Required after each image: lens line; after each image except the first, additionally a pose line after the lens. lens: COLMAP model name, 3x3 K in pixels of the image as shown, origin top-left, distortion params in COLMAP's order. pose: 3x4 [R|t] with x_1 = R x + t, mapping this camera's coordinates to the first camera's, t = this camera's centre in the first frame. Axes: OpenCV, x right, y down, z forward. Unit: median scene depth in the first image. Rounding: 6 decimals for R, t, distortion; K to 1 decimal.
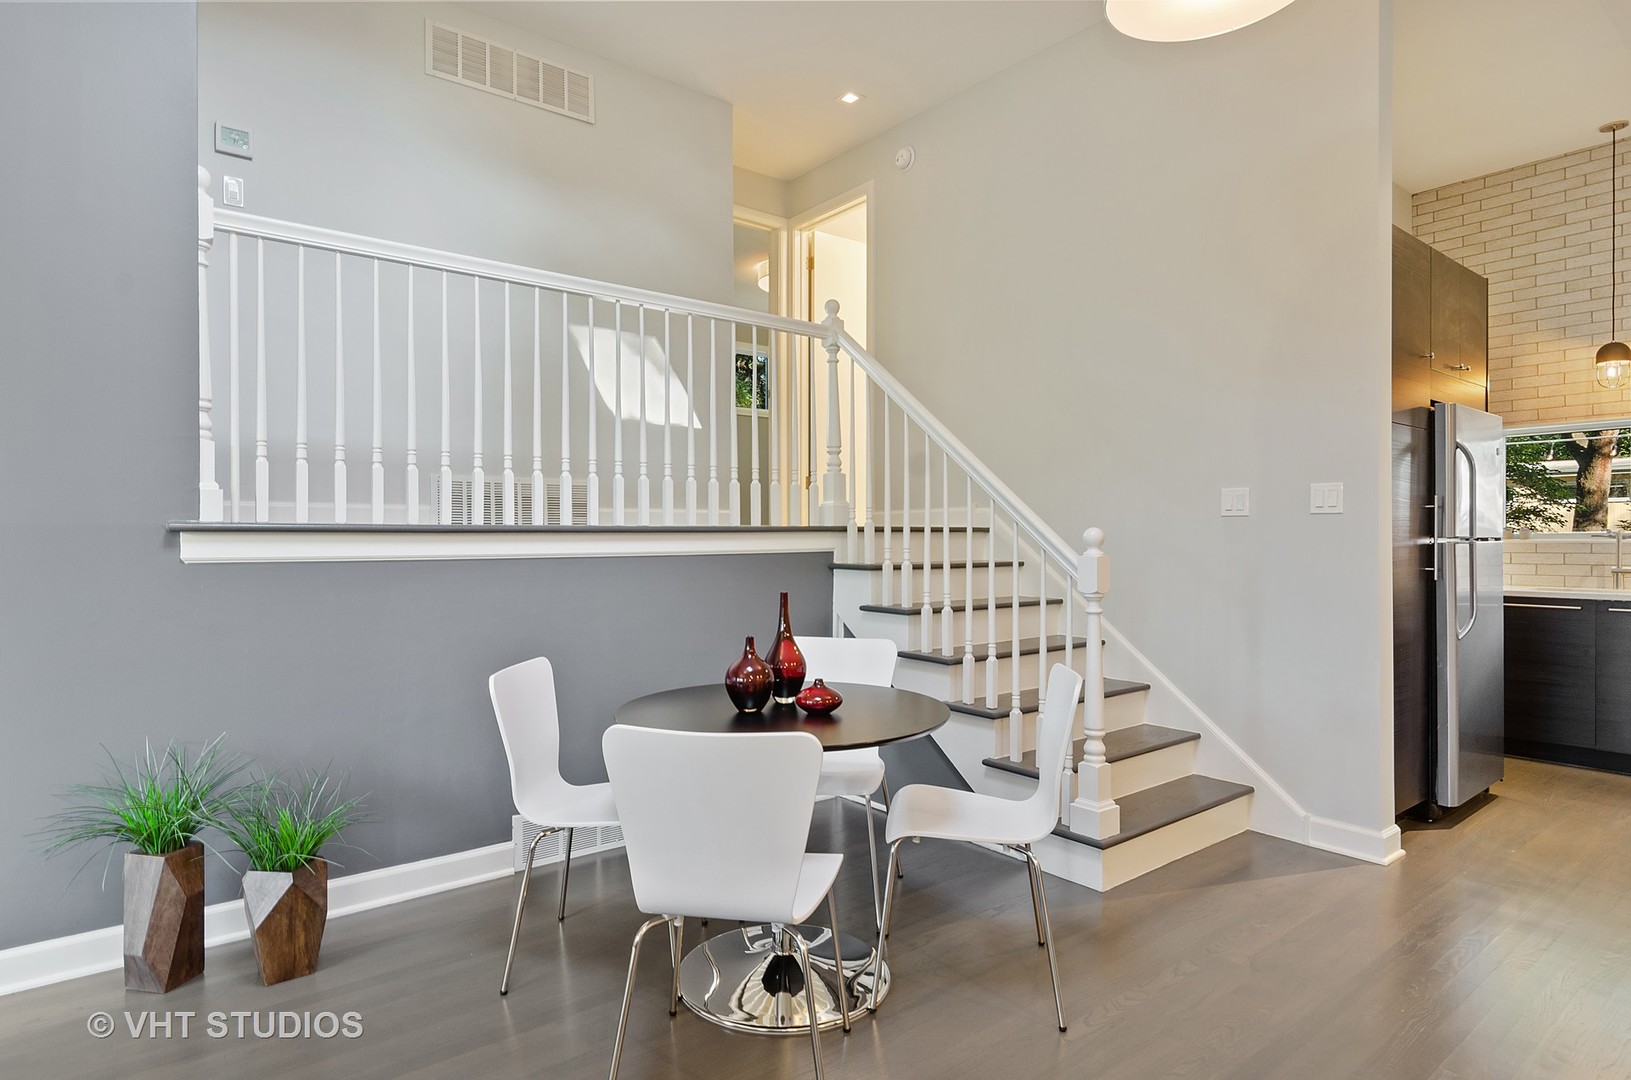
lens RADIAL K [[896.6, 0, 810.4], [0, 896.6, 537.4], [0, 0, 1]] dist [-0.000582, 0.001029]
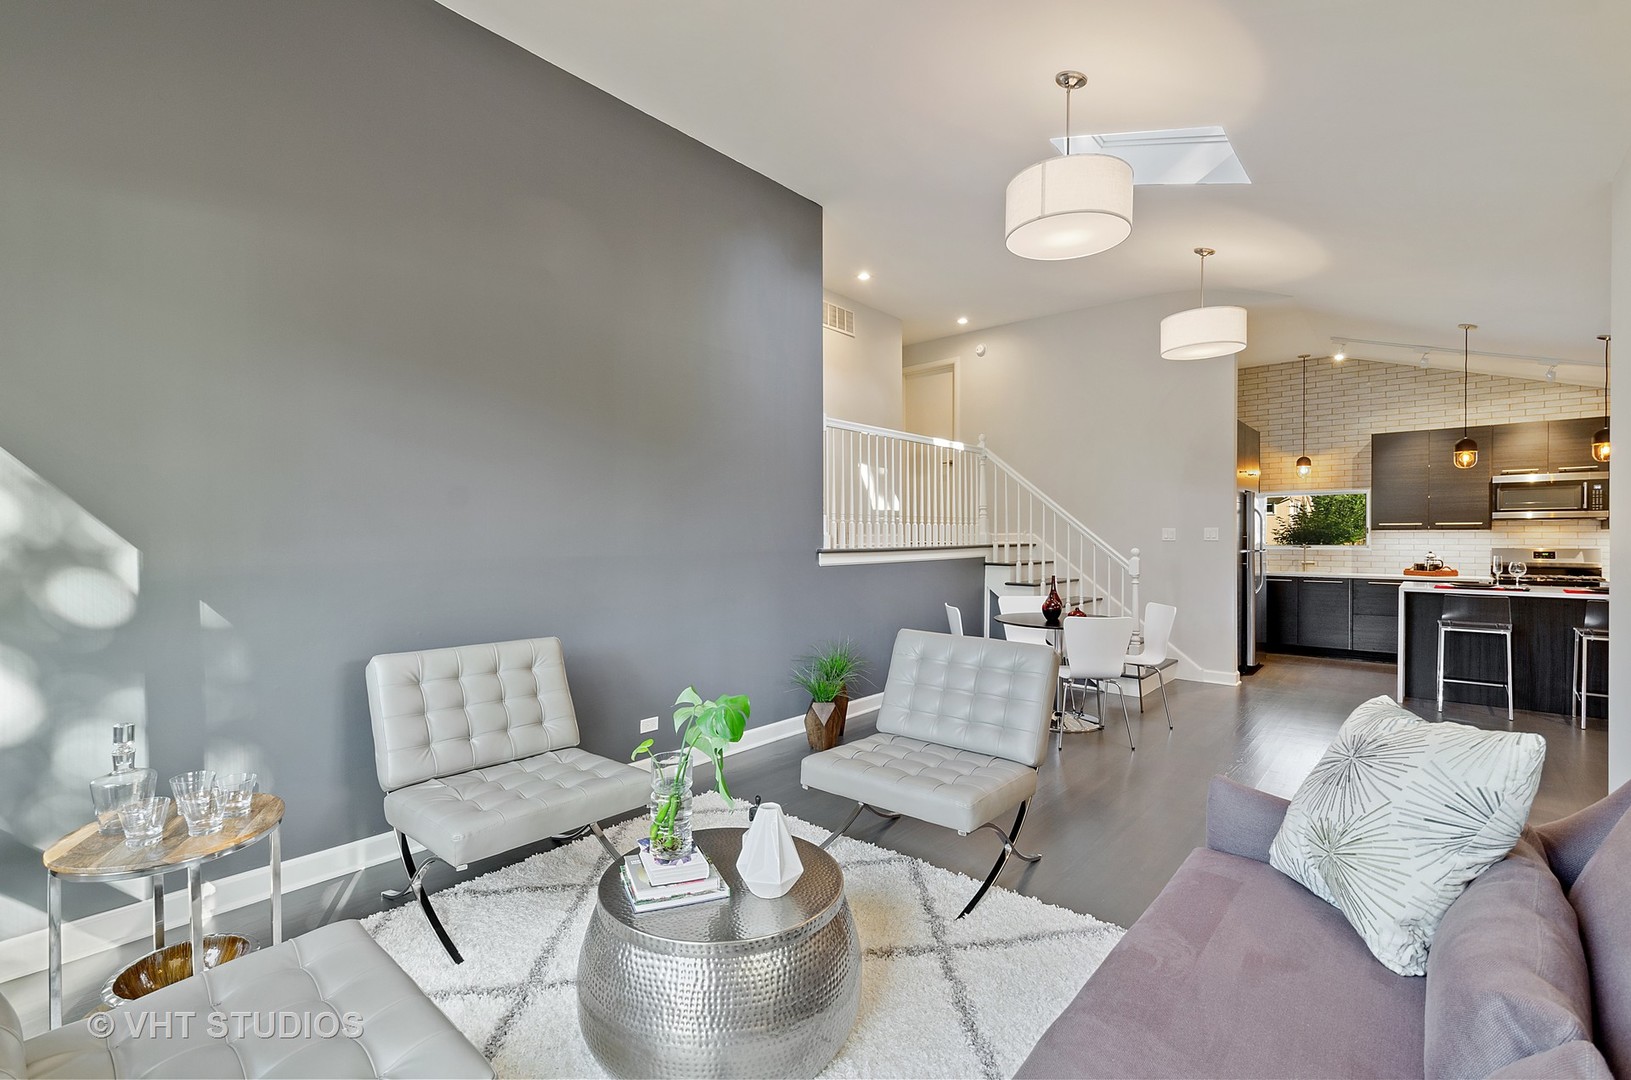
lens RADIAL K [[726.3, 0, 807.0], [0, 726.3, 541.4], [0, 0, 1]] dist [0.001485, 0.001054]
pose [[0.983230, -0.001893, 0.182358, -0.695303], [0.000583, 0.999974, 0.007237, -0.032942], [-0.182367, -0.007009, 0.983205, -0.582253]]
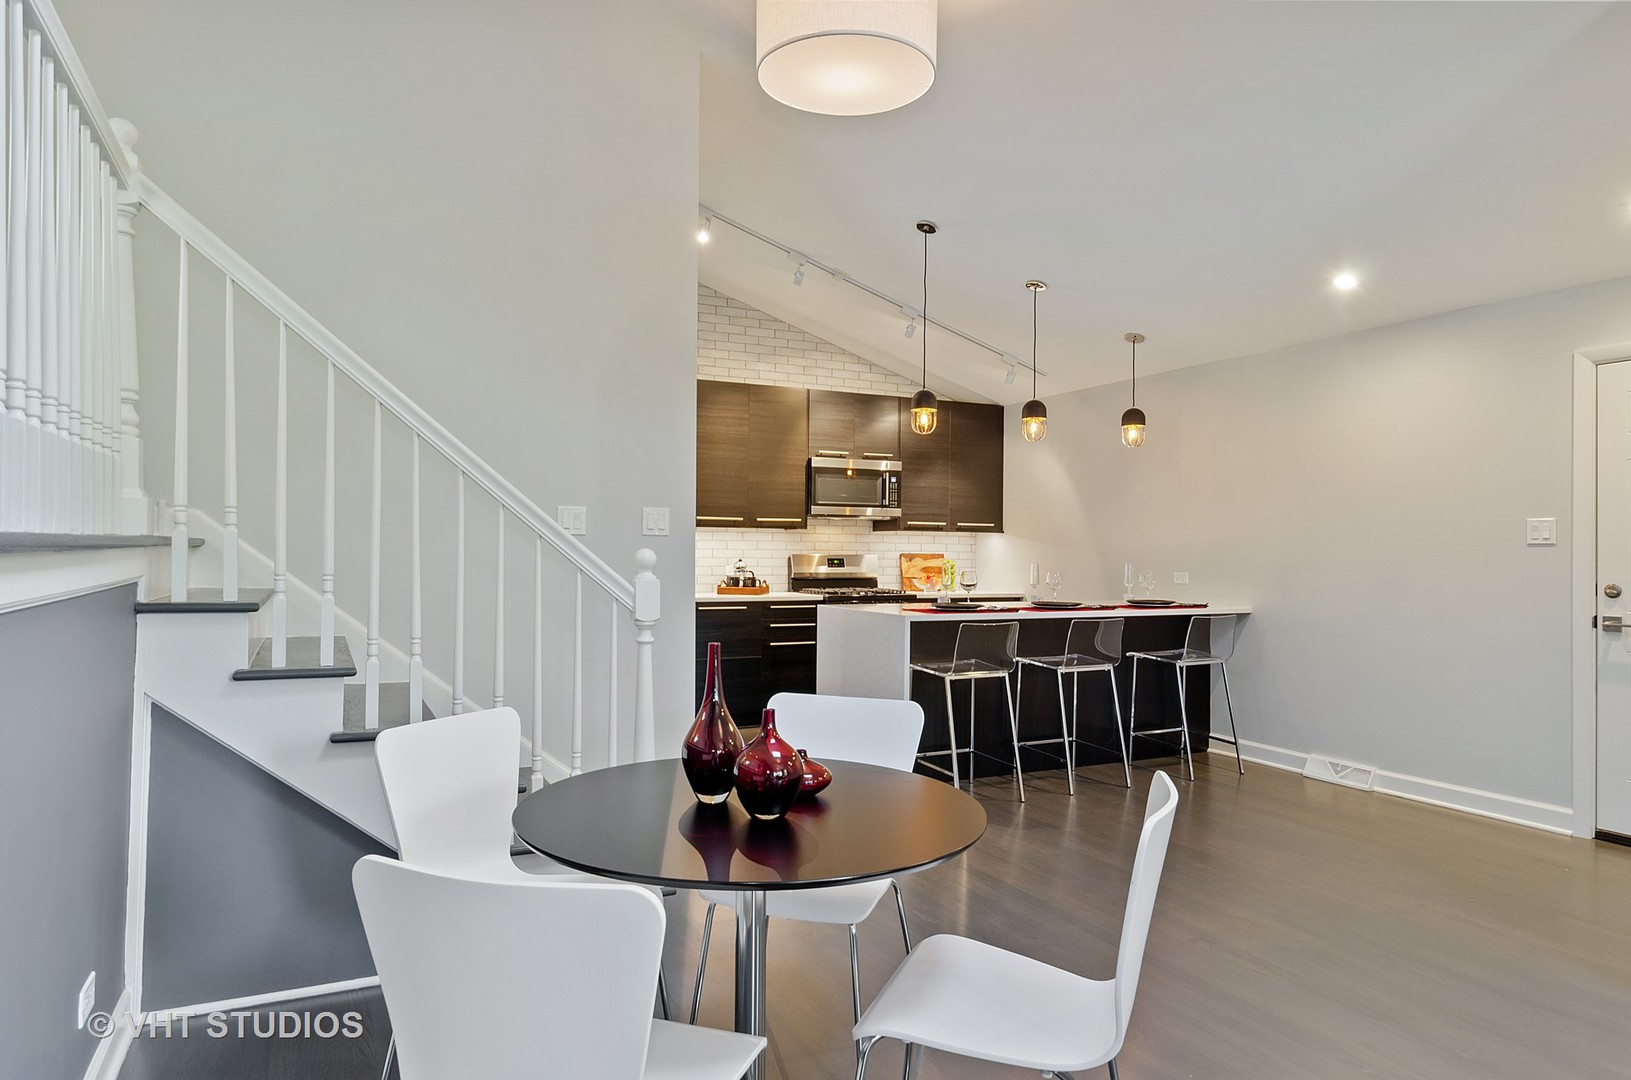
lens RADIAL K [[982.1, 0, 808.9], [0, 982.1, 549.3], [0, 0, 1]] dist [-0.040721, -0.000639]
pose [[0.206624, 0.004075, 0.978412, -0.472782], [-0.010011, 0.999948, -0.002050, -0.007247], [-0.978369, -0.009371, 0.206654, 0.485092]]
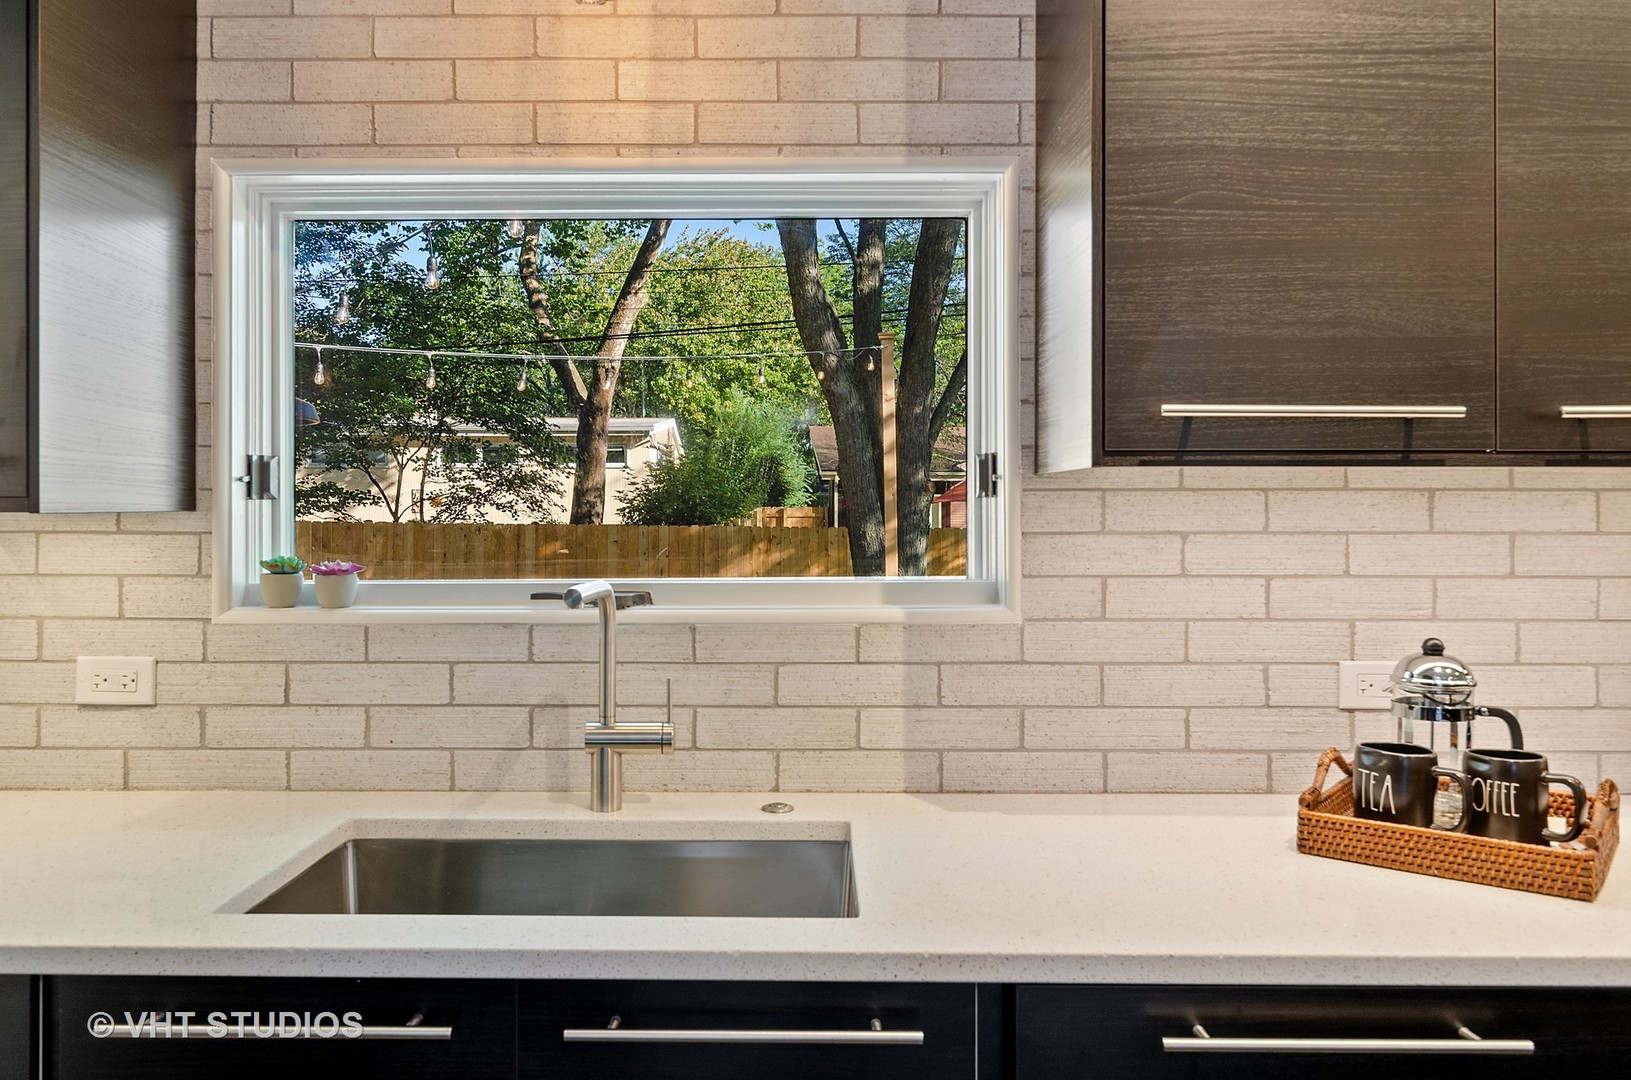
lens RADIAL K [[1193.3, 0, 785.2], [0, 1193.3, 499.8], [0, 0, 1]] dist [0.006814, 0.002830]
pose [[0.641059, 0.002828, 0.767486, 0.800273], [-0.000888, 0.999995, -0.002943, -0.036437], [-0.767491, 0.001205, 0.641059, 0.883519]]
